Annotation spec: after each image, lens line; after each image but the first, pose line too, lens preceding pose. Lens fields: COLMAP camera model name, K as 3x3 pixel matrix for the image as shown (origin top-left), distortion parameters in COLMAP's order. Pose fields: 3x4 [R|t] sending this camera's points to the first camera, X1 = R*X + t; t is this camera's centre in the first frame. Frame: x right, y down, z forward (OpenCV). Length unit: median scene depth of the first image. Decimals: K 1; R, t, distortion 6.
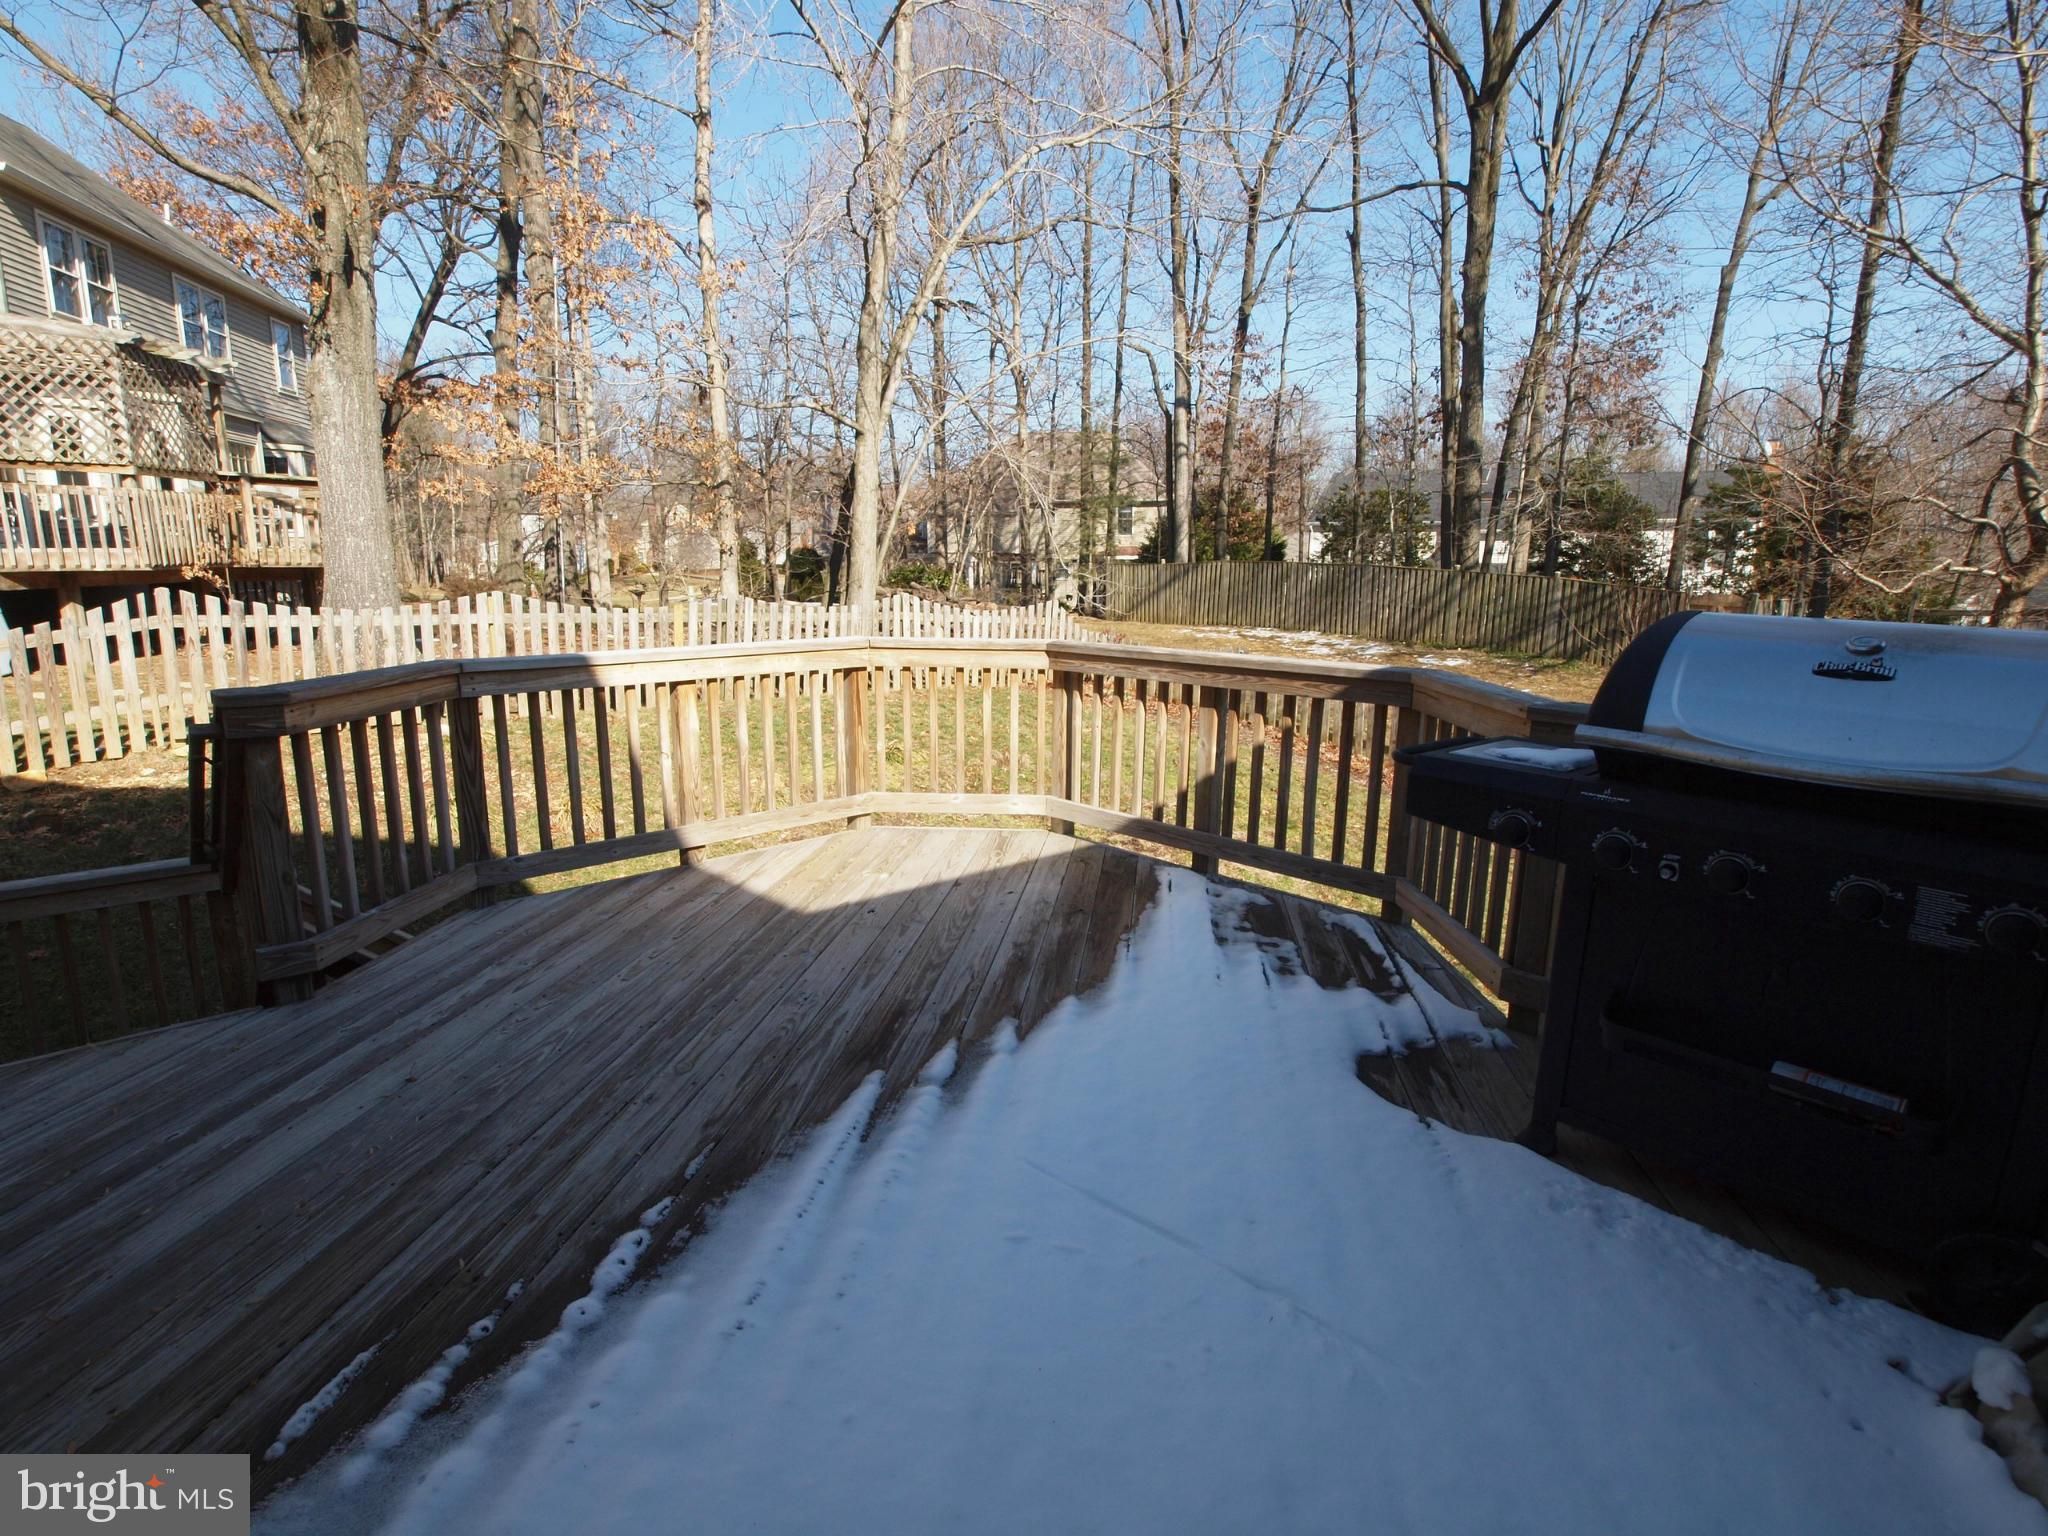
lens RADIAL K [[1082.8, 0, 1027.6], [0, 1082.8, 766.7], [0, 0, 1]] dist [-0.020062, -0.001818]
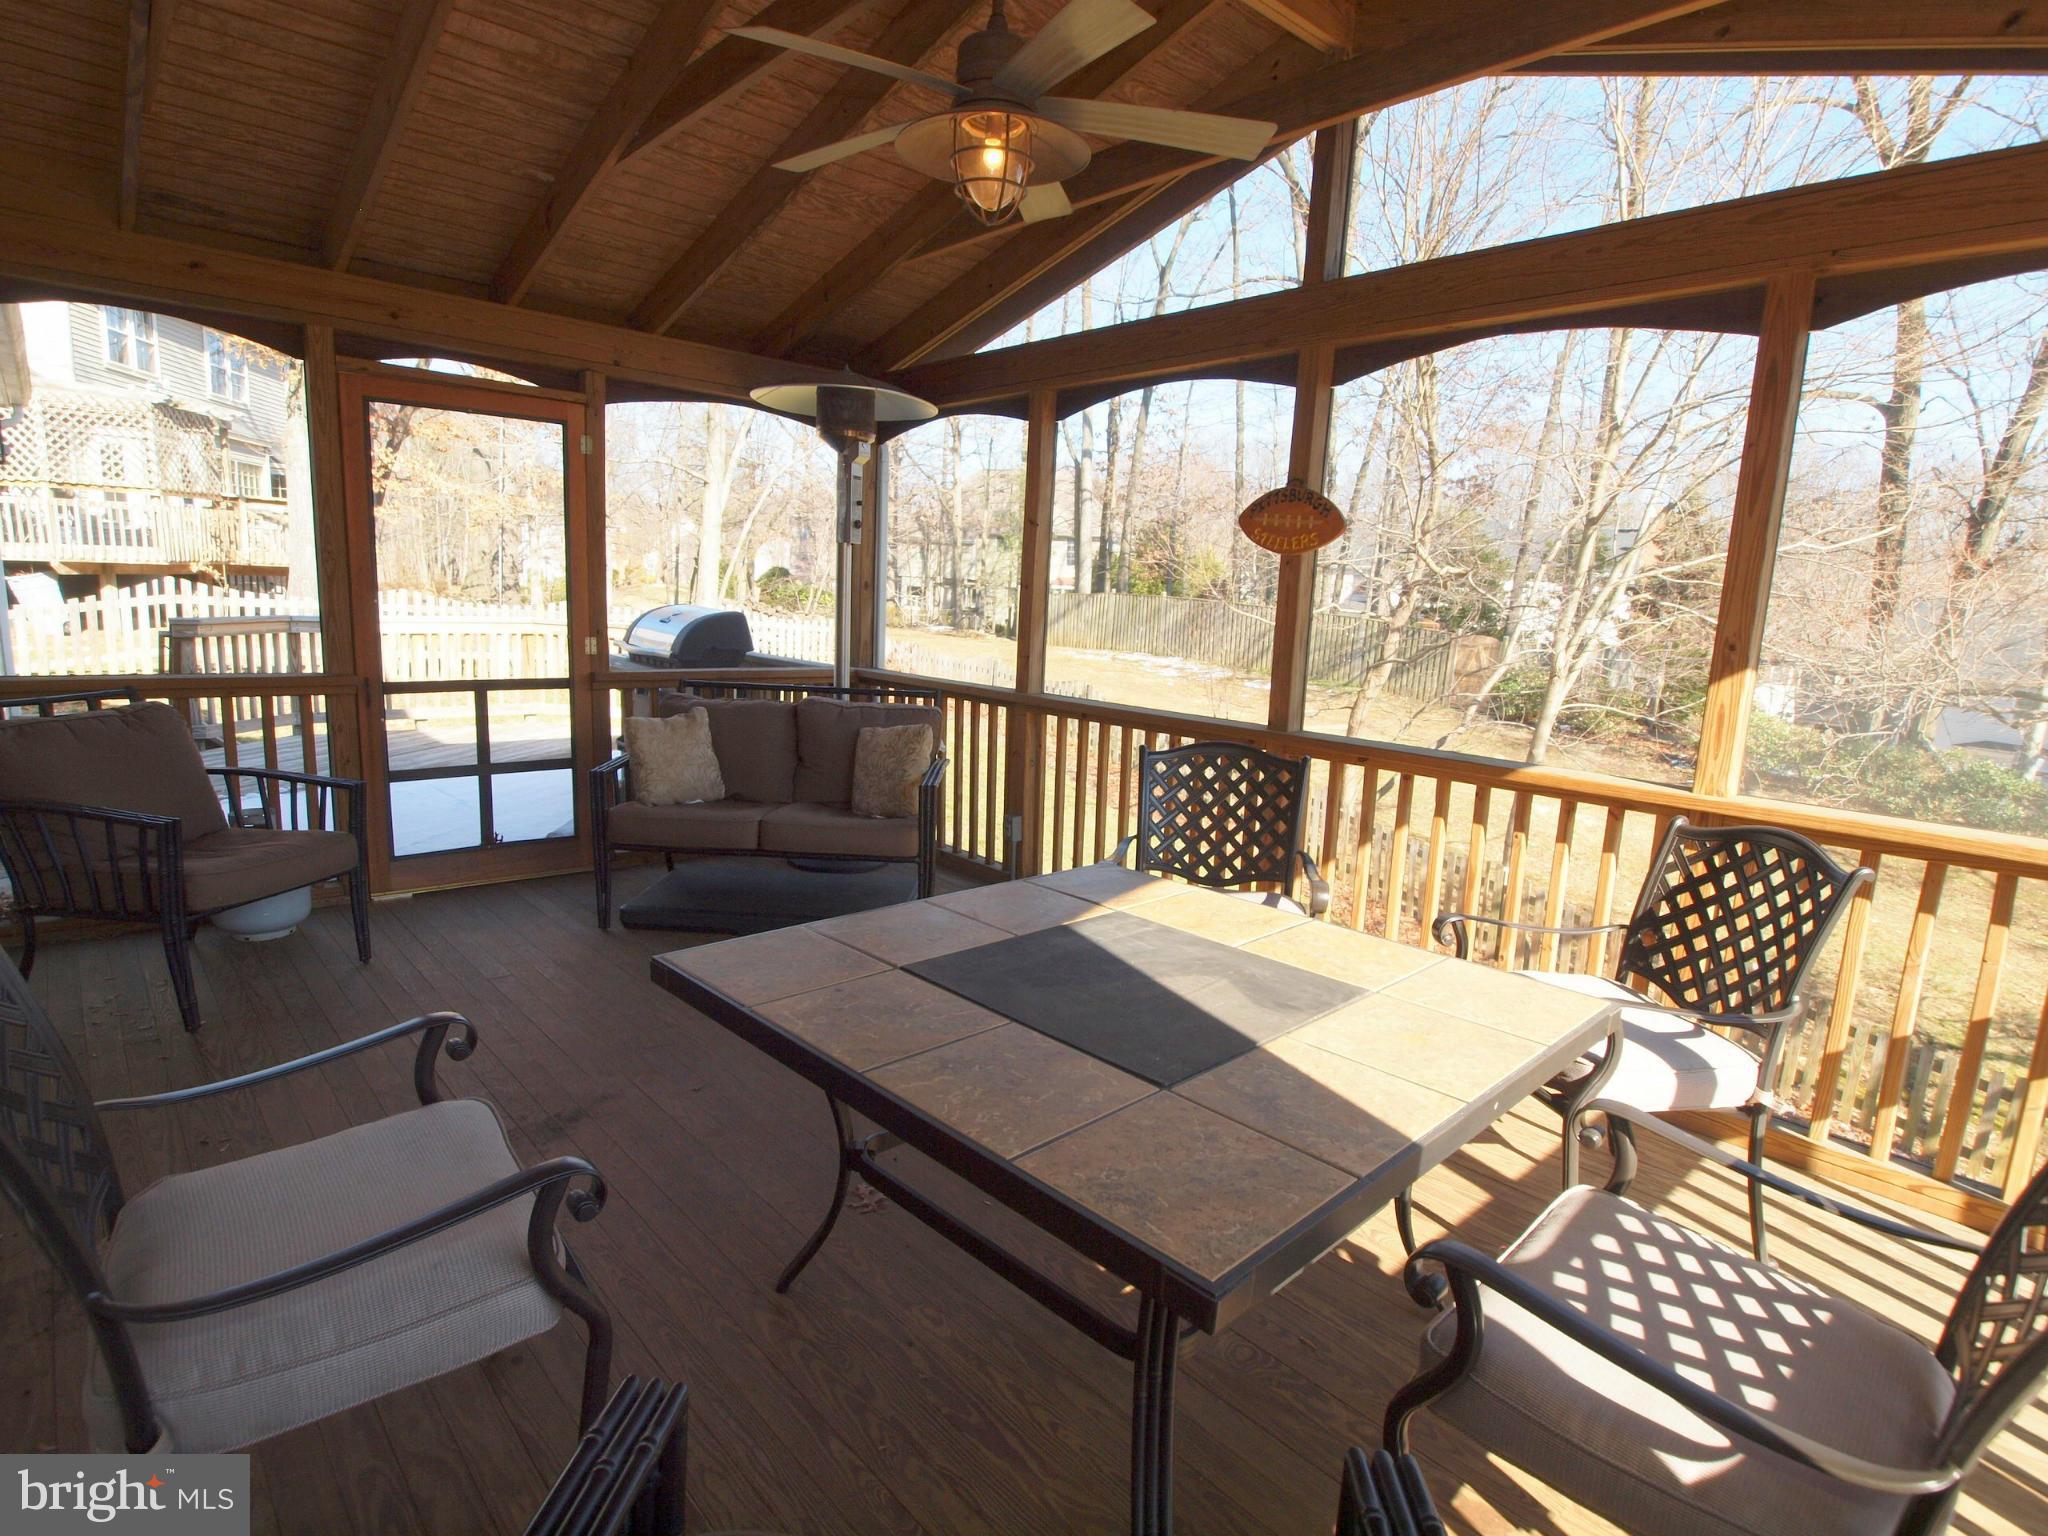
lens RADIAL K [[1082.8, 0, 1018.7], [0, 1082.8, 764.8], [0, 0, 1]] dist [-0.020062, -0.001818]
pose [[0.998871, 0.044553, -0.016477, 0.299410], [-0.044976, 0.998642, -0.026299, 0.058944], [0.015283, 0.027011, 0.999518, -0.340766]]
